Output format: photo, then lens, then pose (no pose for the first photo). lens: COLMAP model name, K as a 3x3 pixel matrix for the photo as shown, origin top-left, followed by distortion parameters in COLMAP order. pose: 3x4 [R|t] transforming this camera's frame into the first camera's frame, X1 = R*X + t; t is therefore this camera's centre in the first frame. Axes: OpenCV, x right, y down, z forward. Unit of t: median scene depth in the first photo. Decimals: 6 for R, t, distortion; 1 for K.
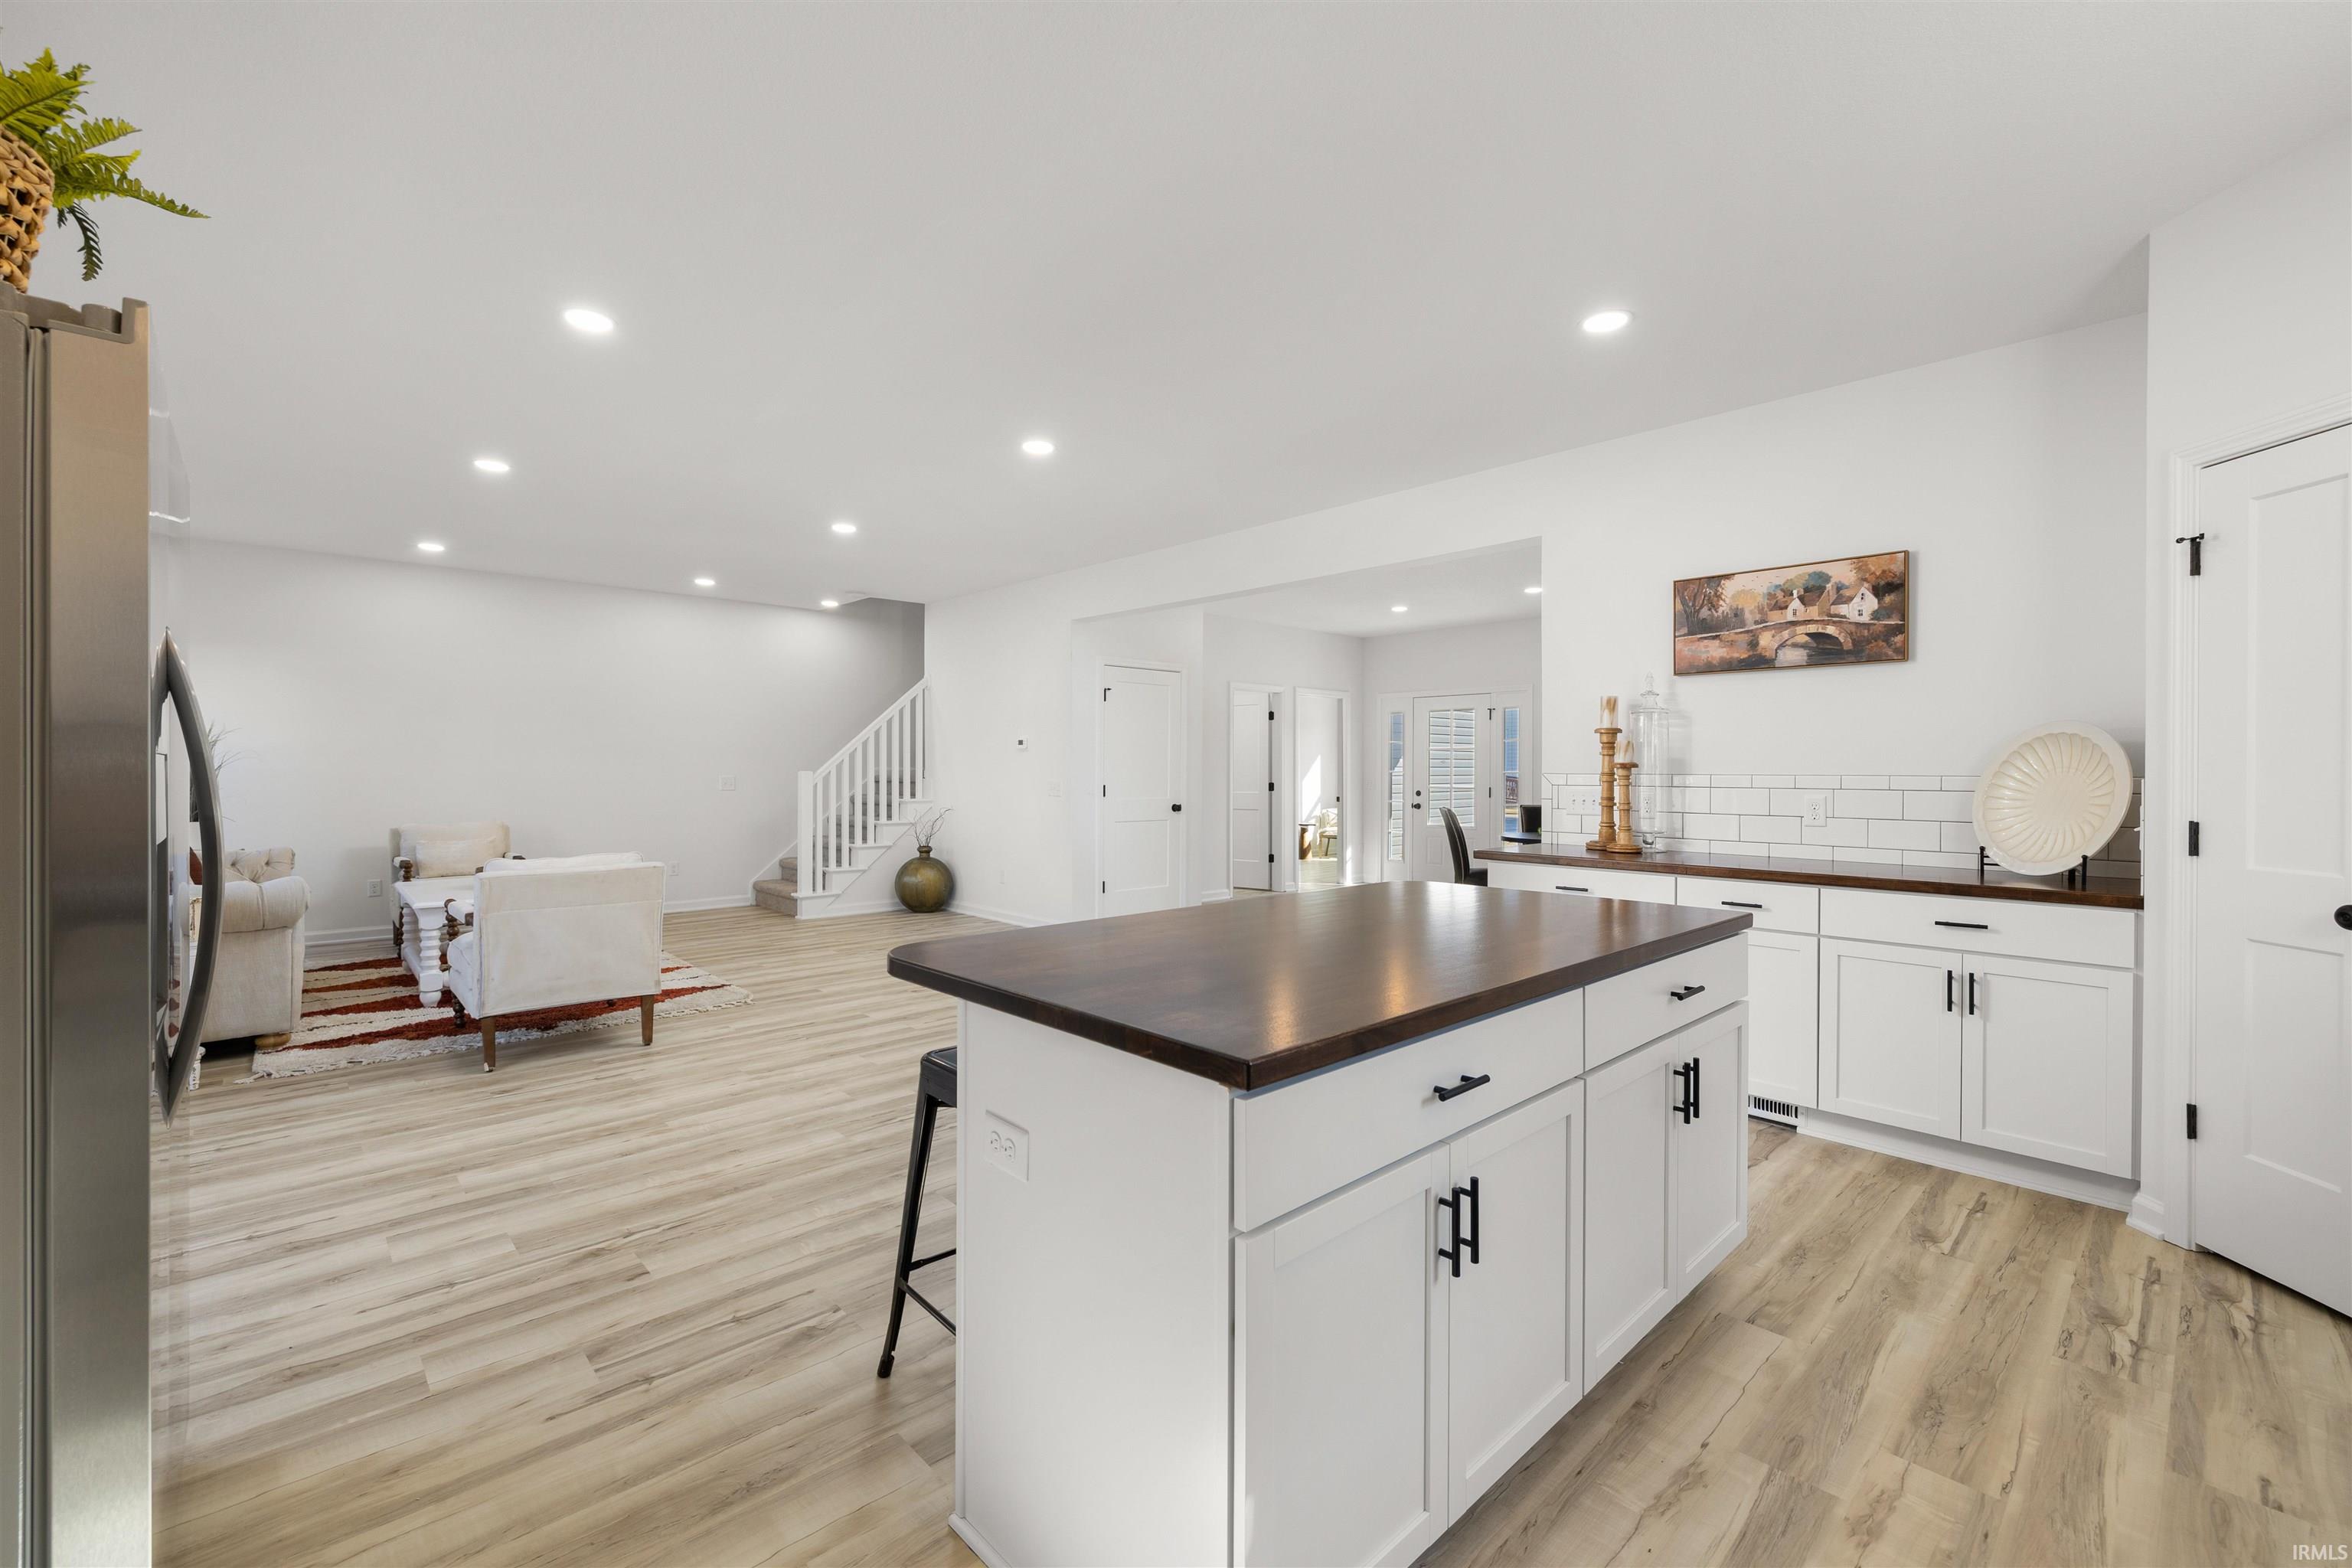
lens RADIAL K [[986.2, 0, 1164.4], [0, 986.2, 778.4], [0, 0, 1]] dist [-0.006083, 0.000205]
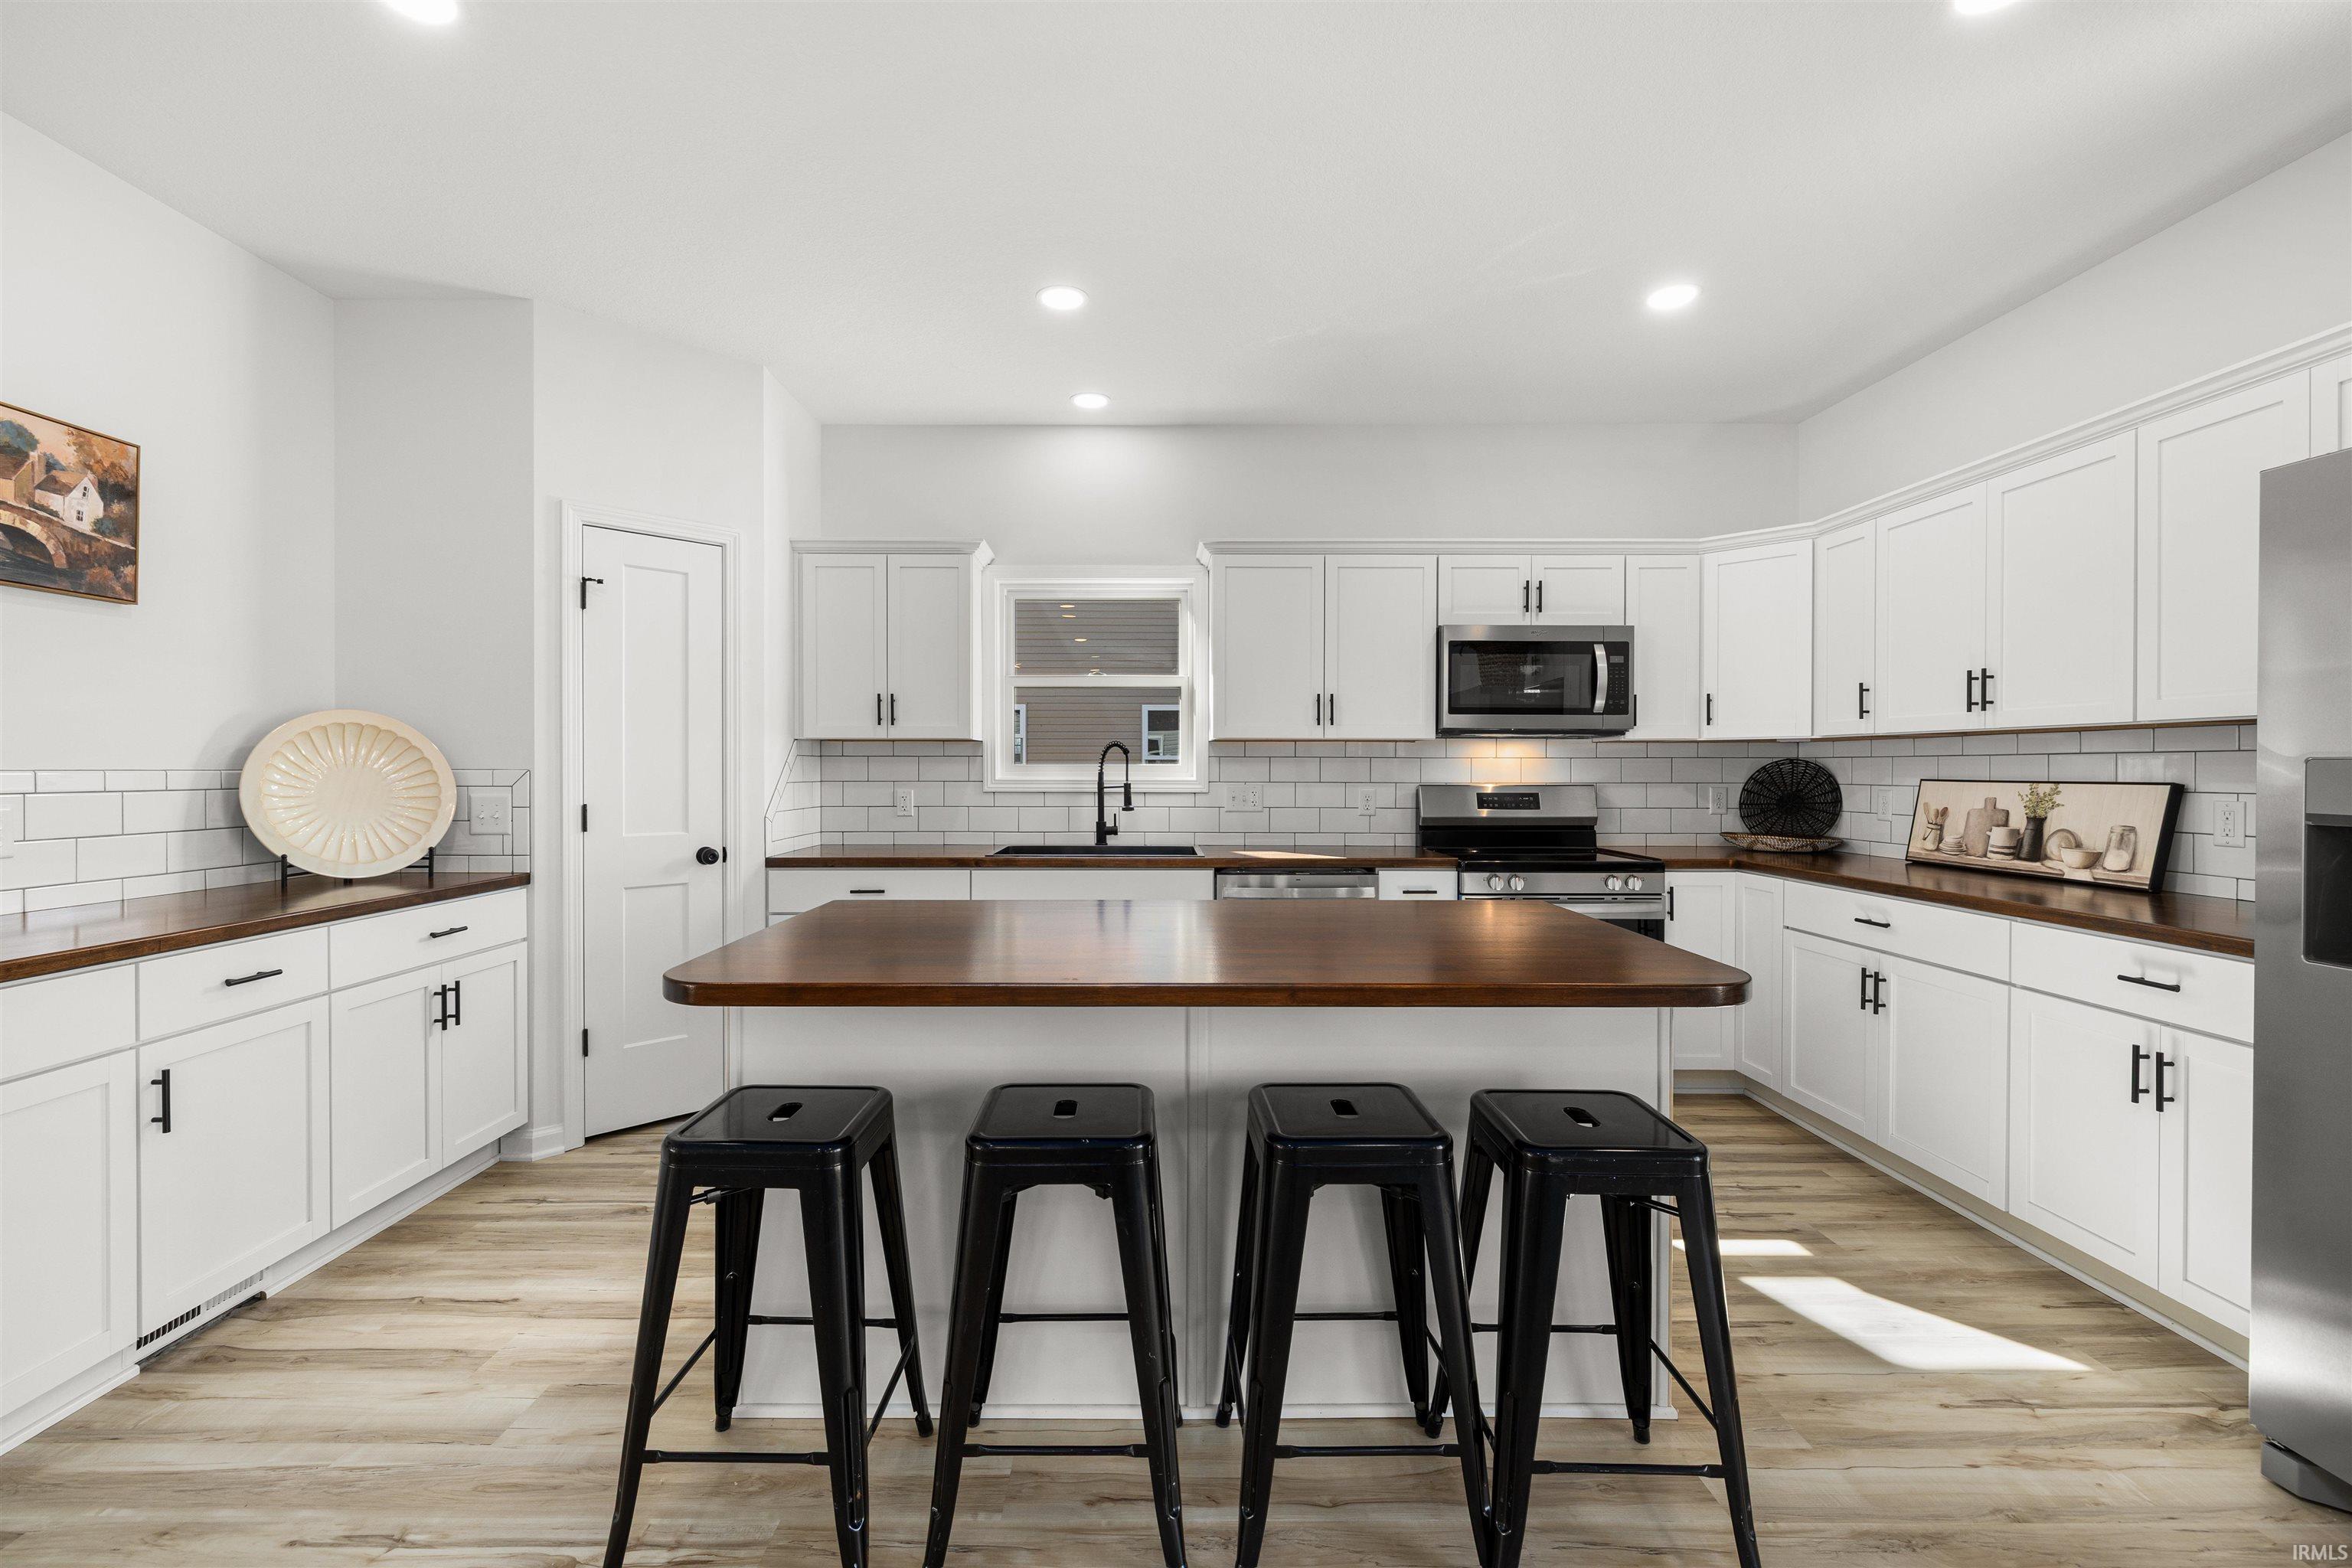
lens RADIAL K [[986.2, 0, 1154.0], [0, 986.2, 780.4], [0, 0, 1]] dist [-0.006083, 0.000205]
pose [[-0.733633, -0.013488, 0.679412, -0.231624], [0.001665, 0.999764, 0.021646, -0.008709], [-0.679544, 0.017011, -0.733438, 0.962081]]
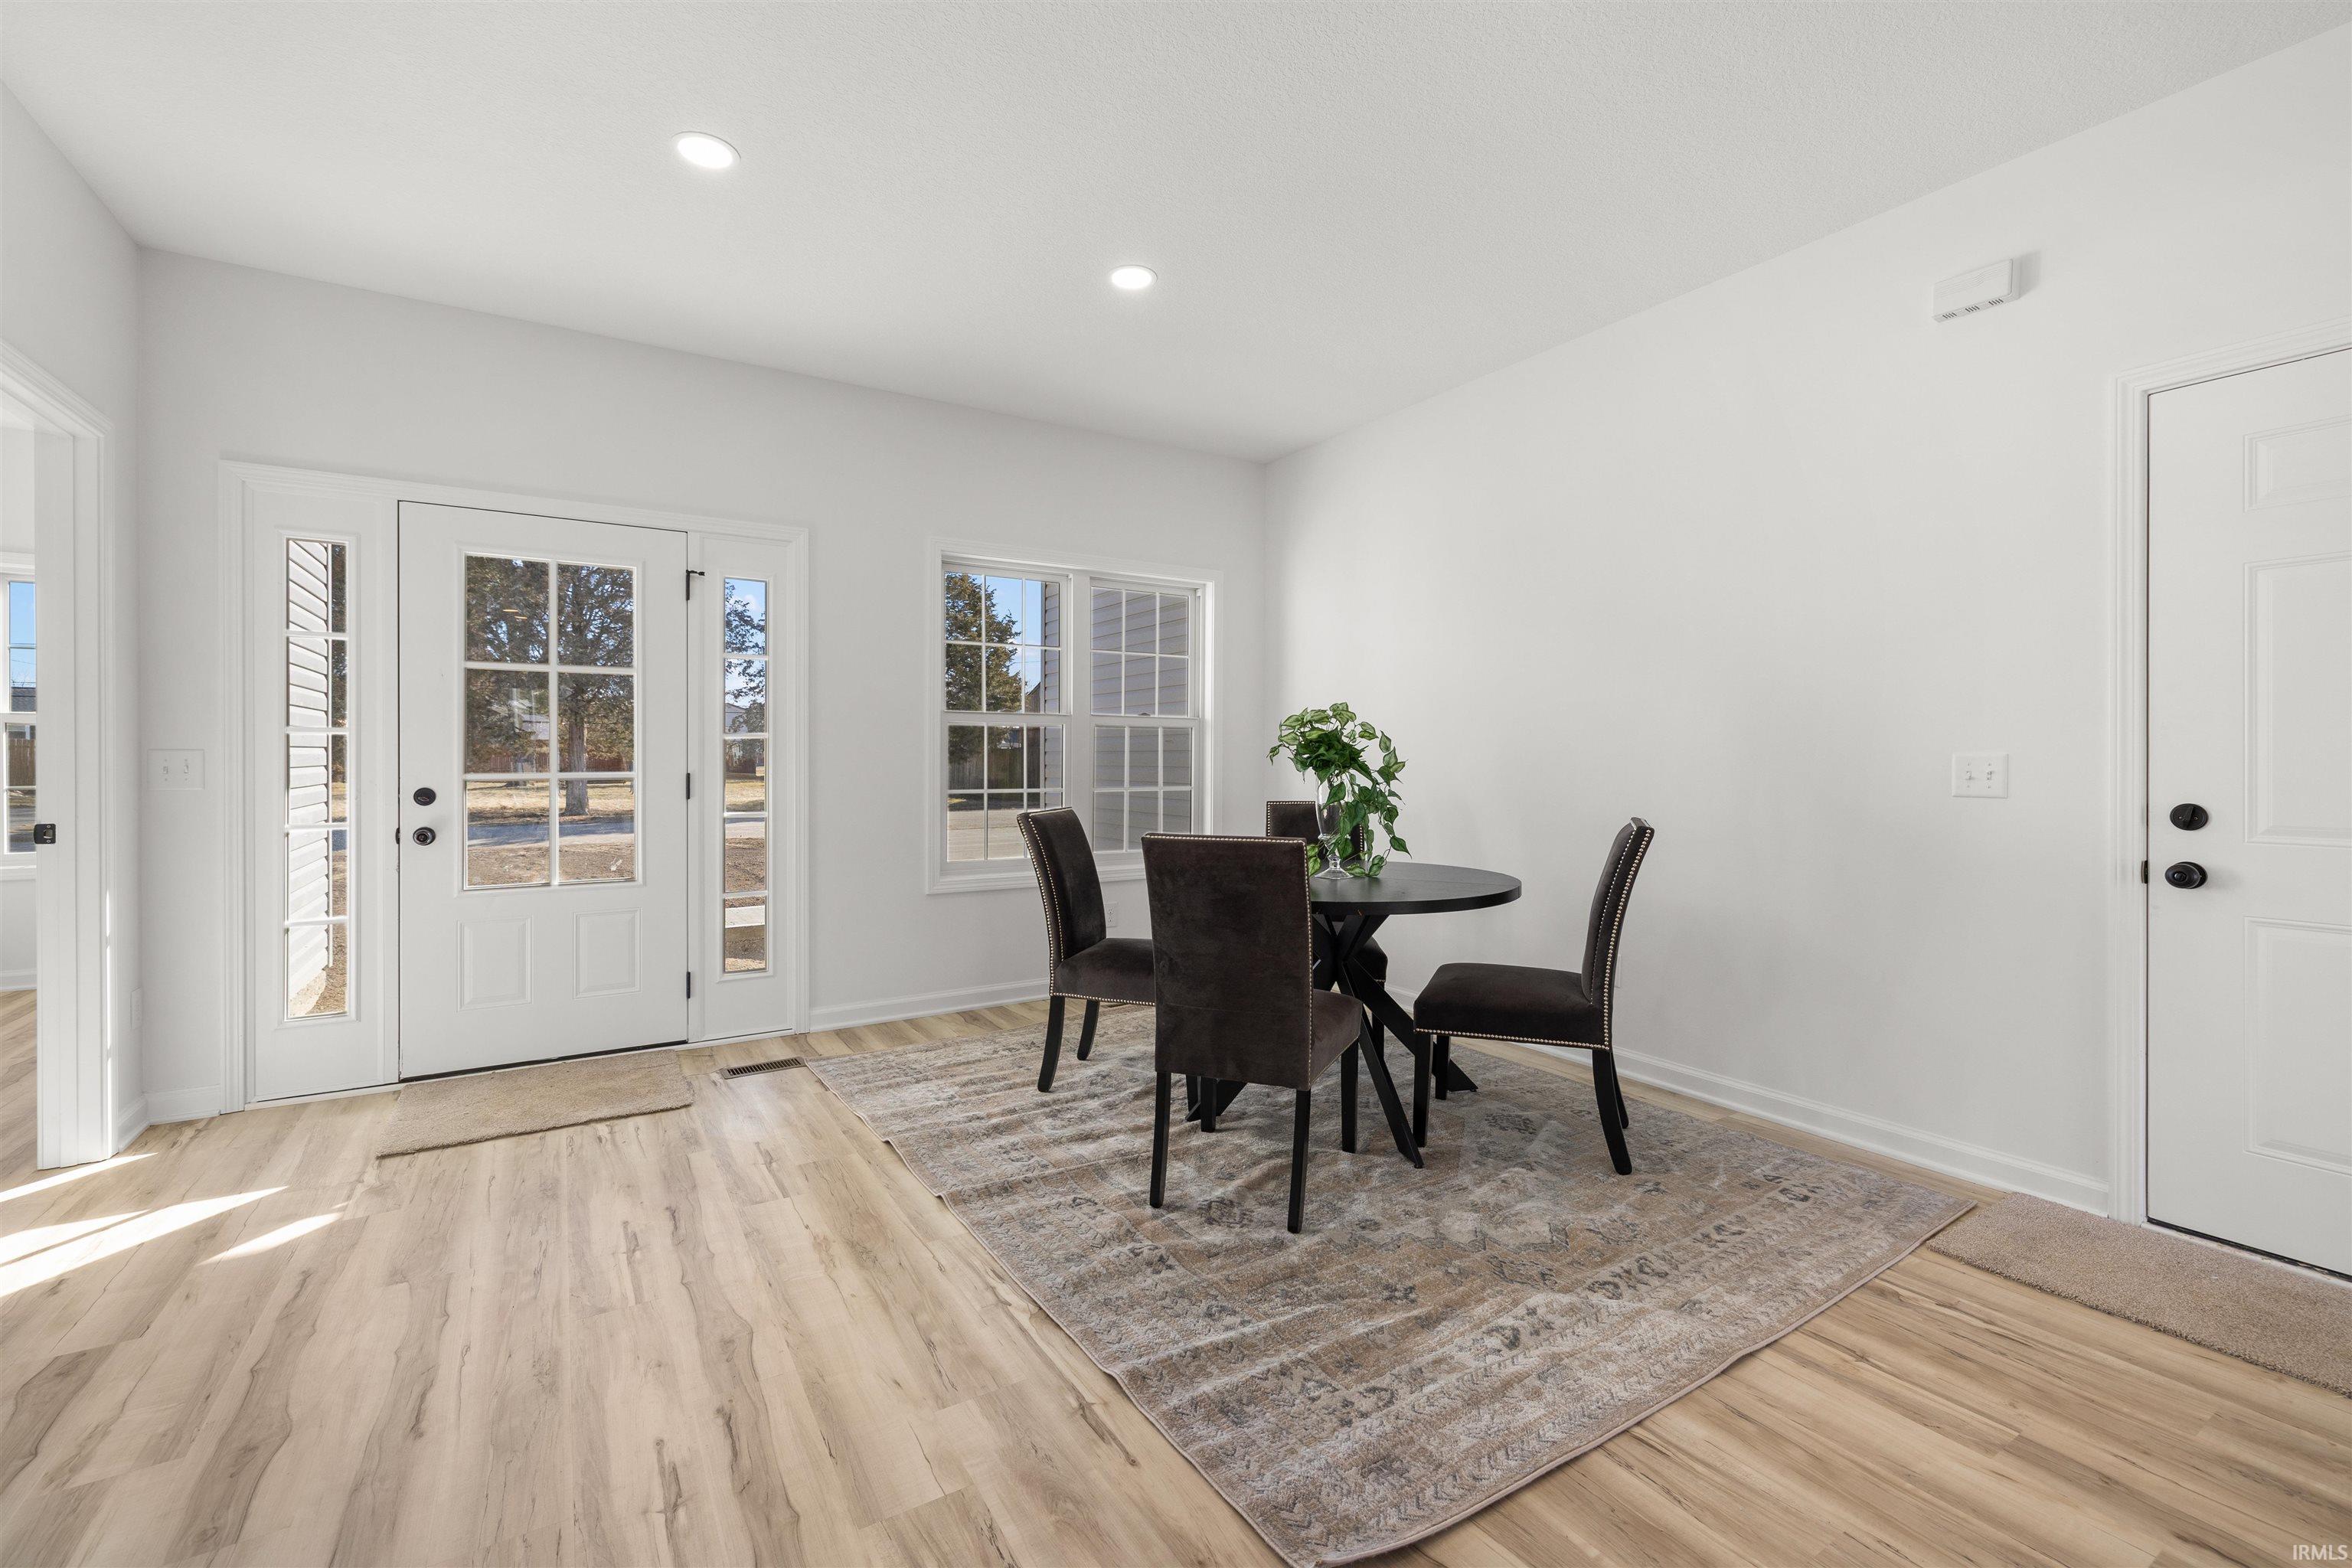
lens RADIAL K [[986.2, 0, 1163.3], [0, 986.2, 740.5], [0, 0, 1]] dist [-0.006083, 0.000205]
pose [[0.186736, 0.011738, 0.982340, -0.037410], [0.007102, 0.999886, -0.013298, 0.007838], [-0.982384, 0.009460, 0.186632, 1.922164]]
